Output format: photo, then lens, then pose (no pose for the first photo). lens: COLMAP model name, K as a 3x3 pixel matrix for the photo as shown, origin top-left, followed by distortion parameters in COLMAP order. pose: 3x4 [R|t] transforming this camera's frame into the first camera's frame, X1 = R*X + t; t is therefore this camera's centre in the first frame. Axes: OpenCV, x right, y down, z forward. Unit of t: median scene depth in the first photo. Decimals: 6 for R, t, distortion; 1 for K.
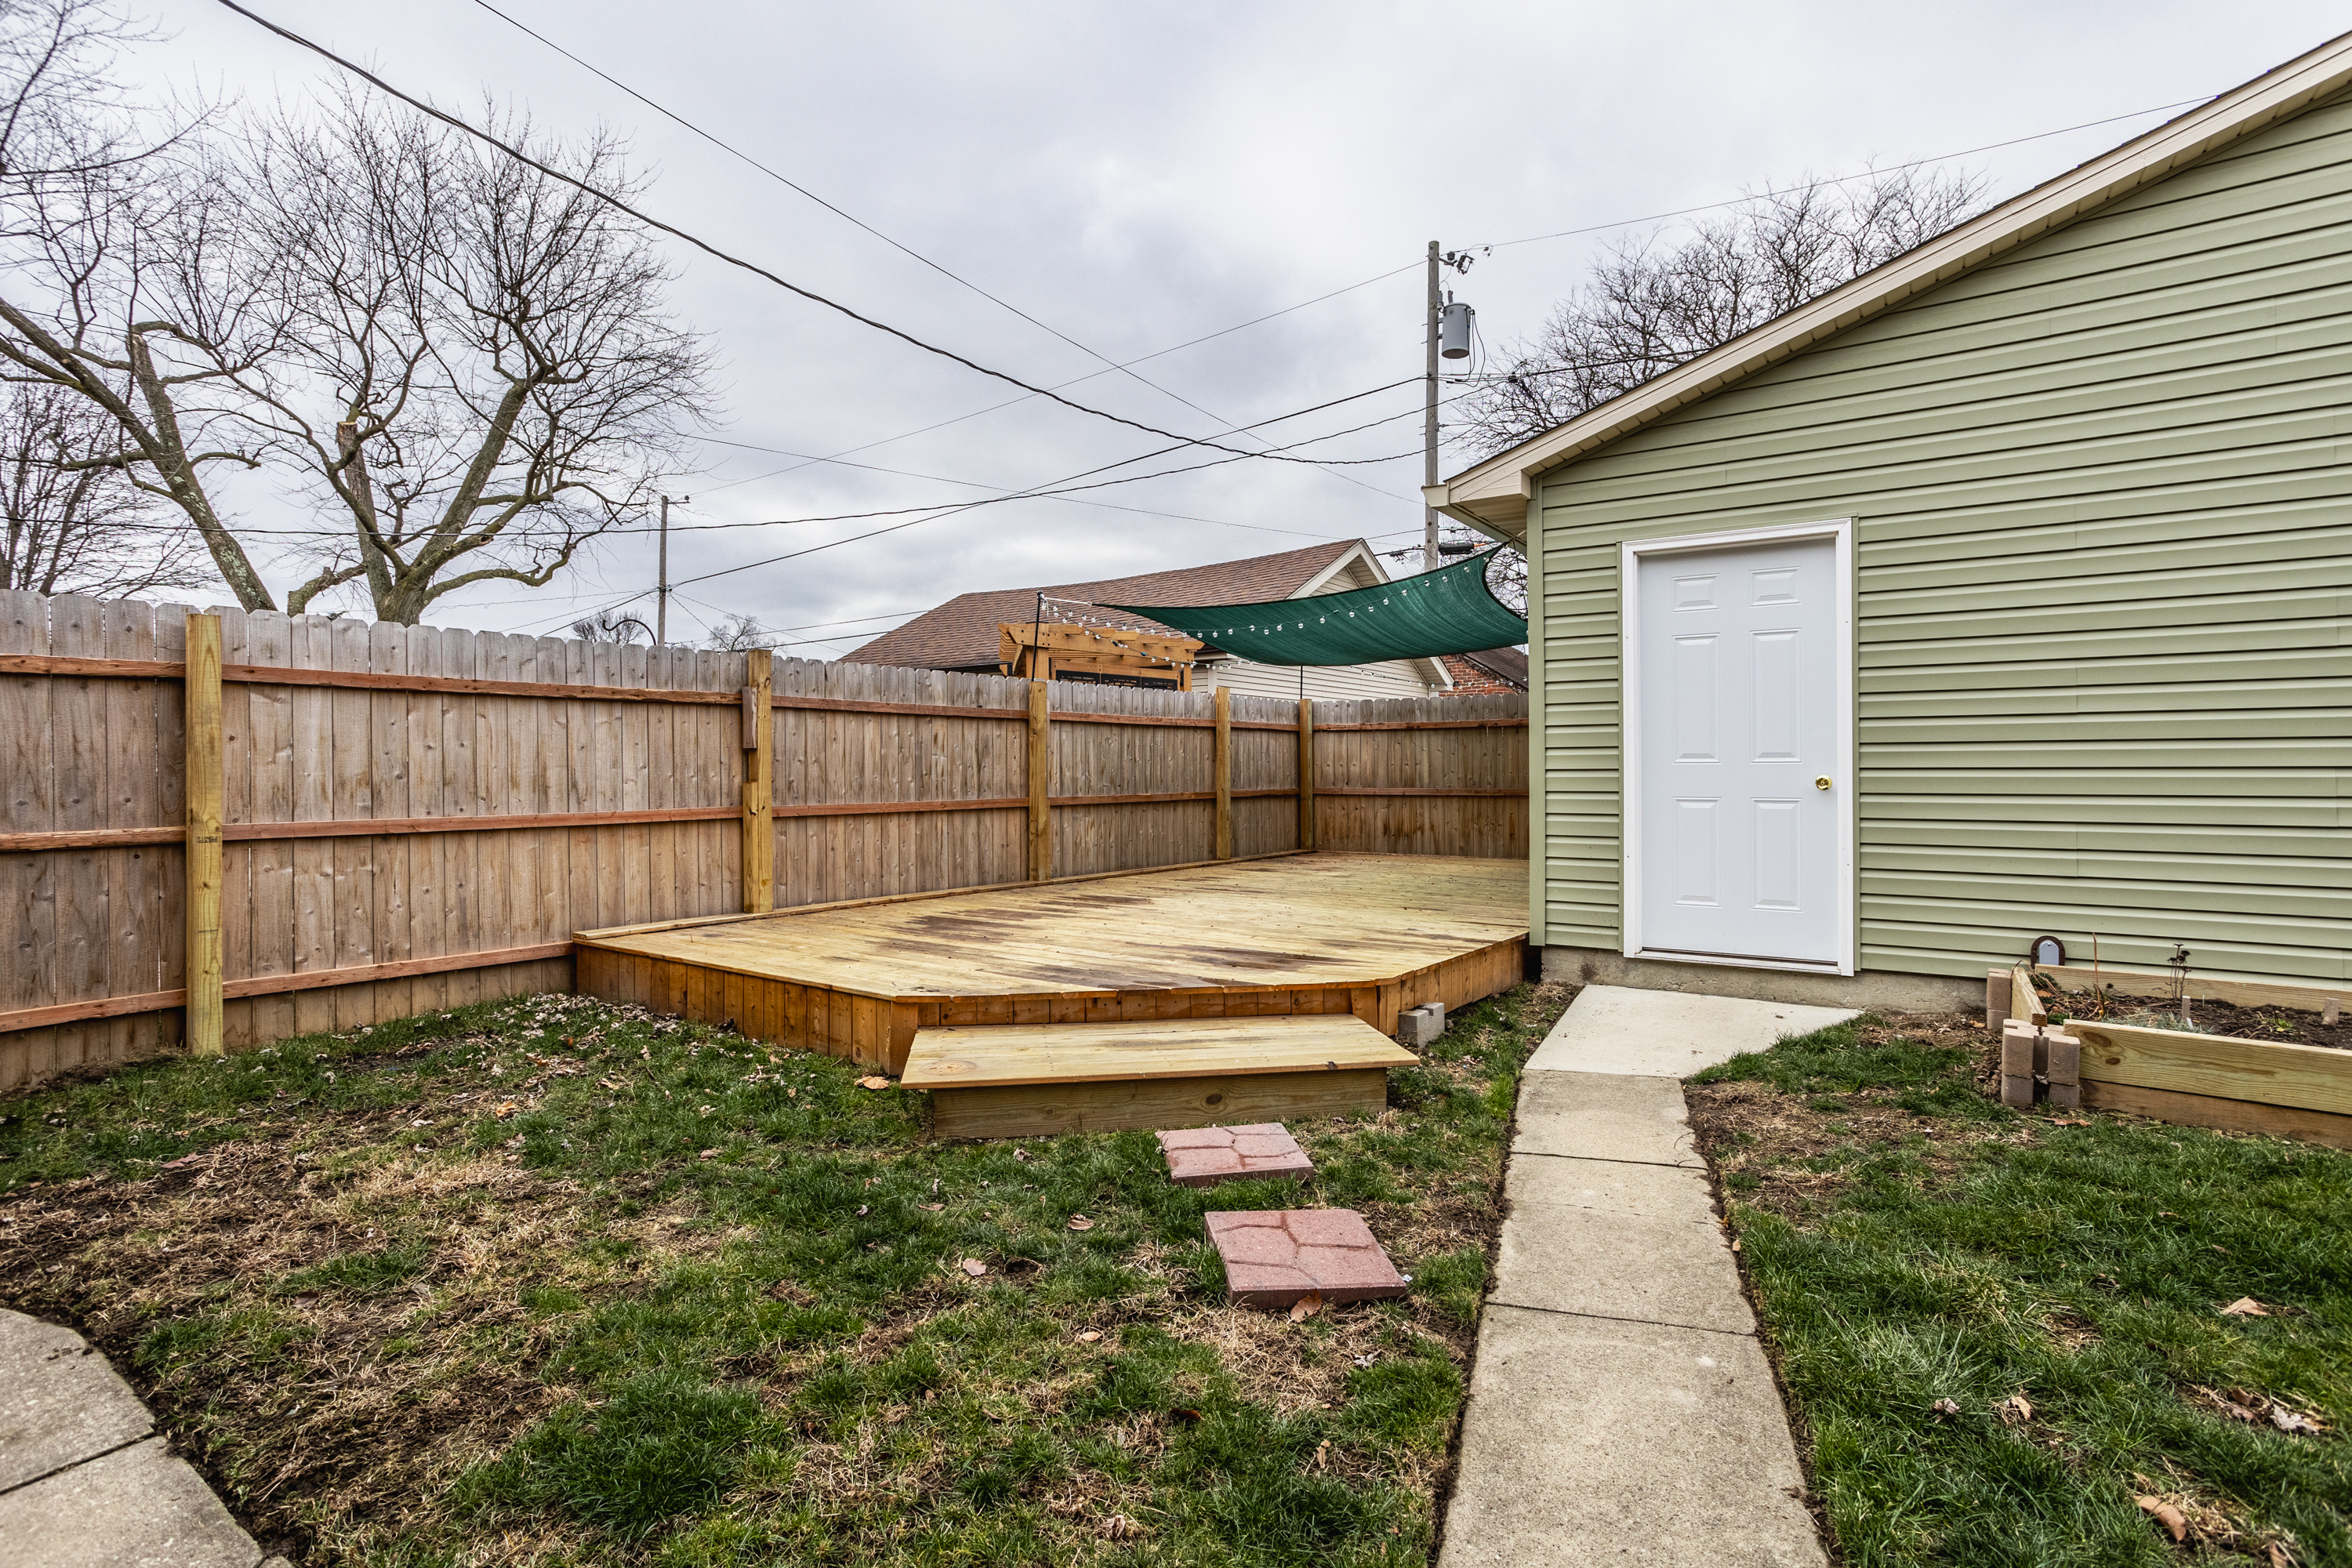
lens RADIAL K [[1125.2, 0, 1189.3], [0, 1125.2, 777.7], [0, 0, 1]] dist [-0.051434, 0.028229]
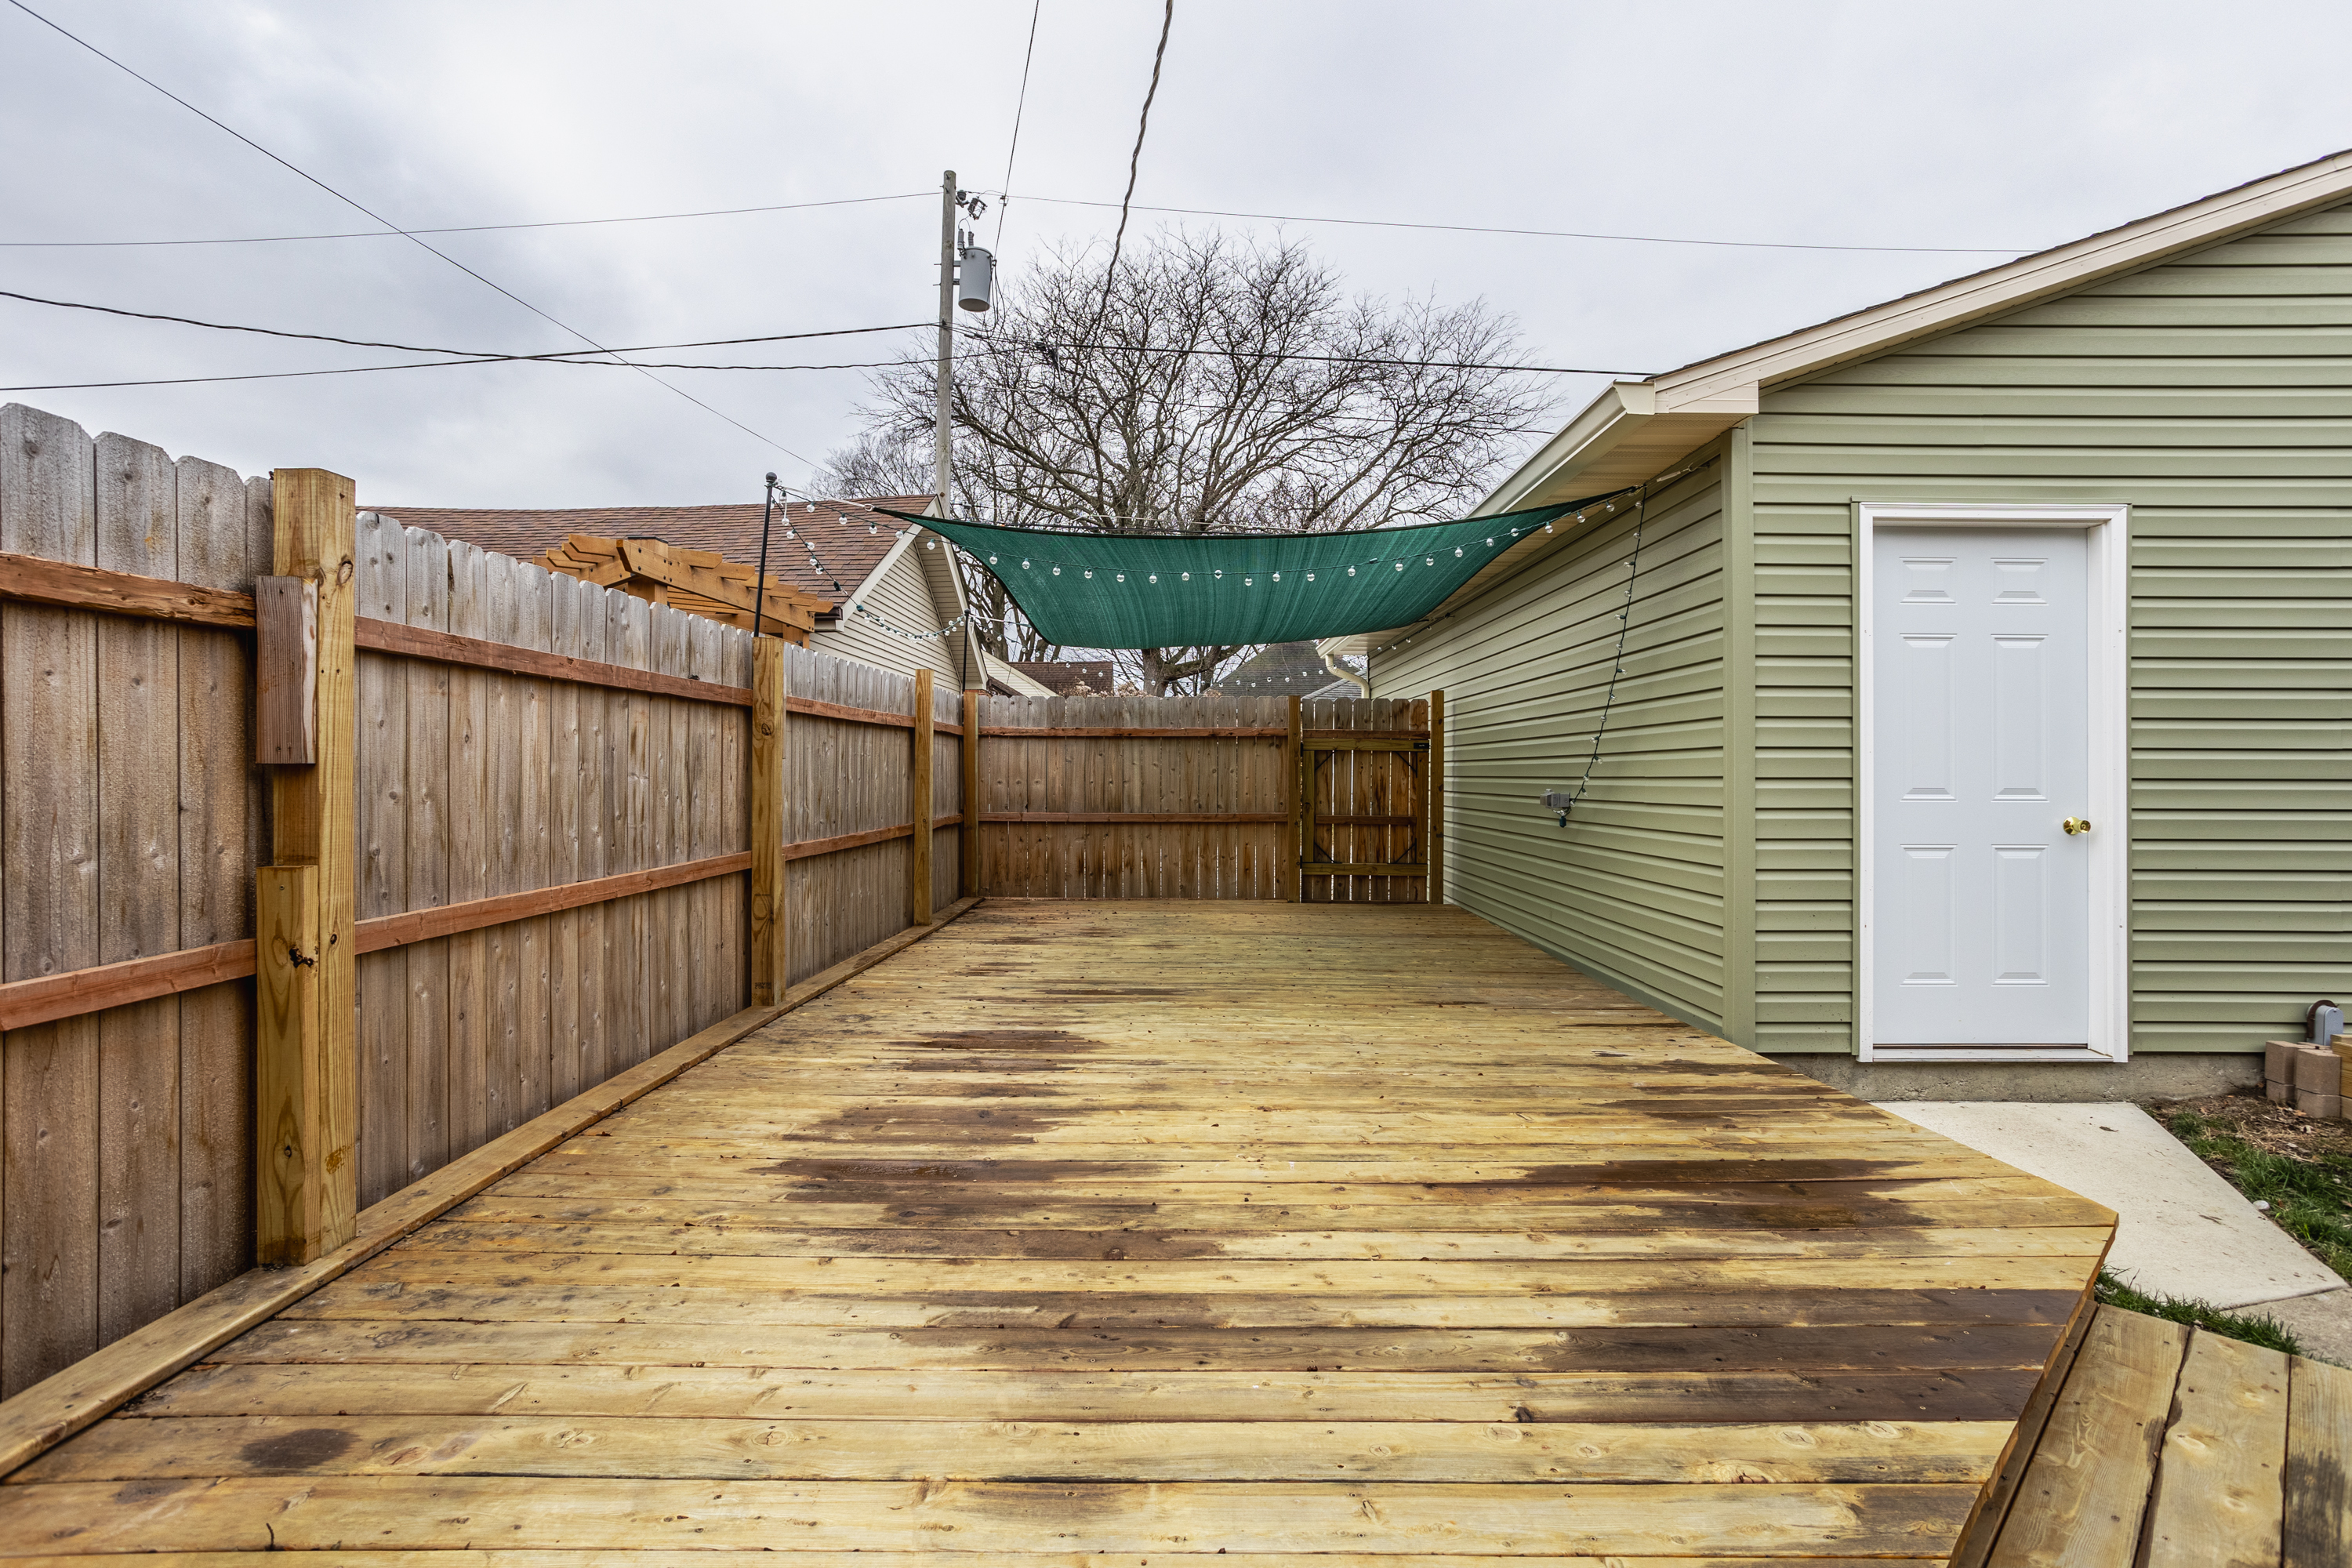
lens RADIAL K [[1125.2, 0, 1189.3], [0, 1125.2, 777.7], [0, 0, 1]] dist [-0.051434, 0.028229]
pose [[0.827379, 0.004710, 0.561624, -0.304898], [-0.003300, 0.999988, -0.003524, -0.018787], [-0.561634, 0.001063, 0.827385, 0.498867]]
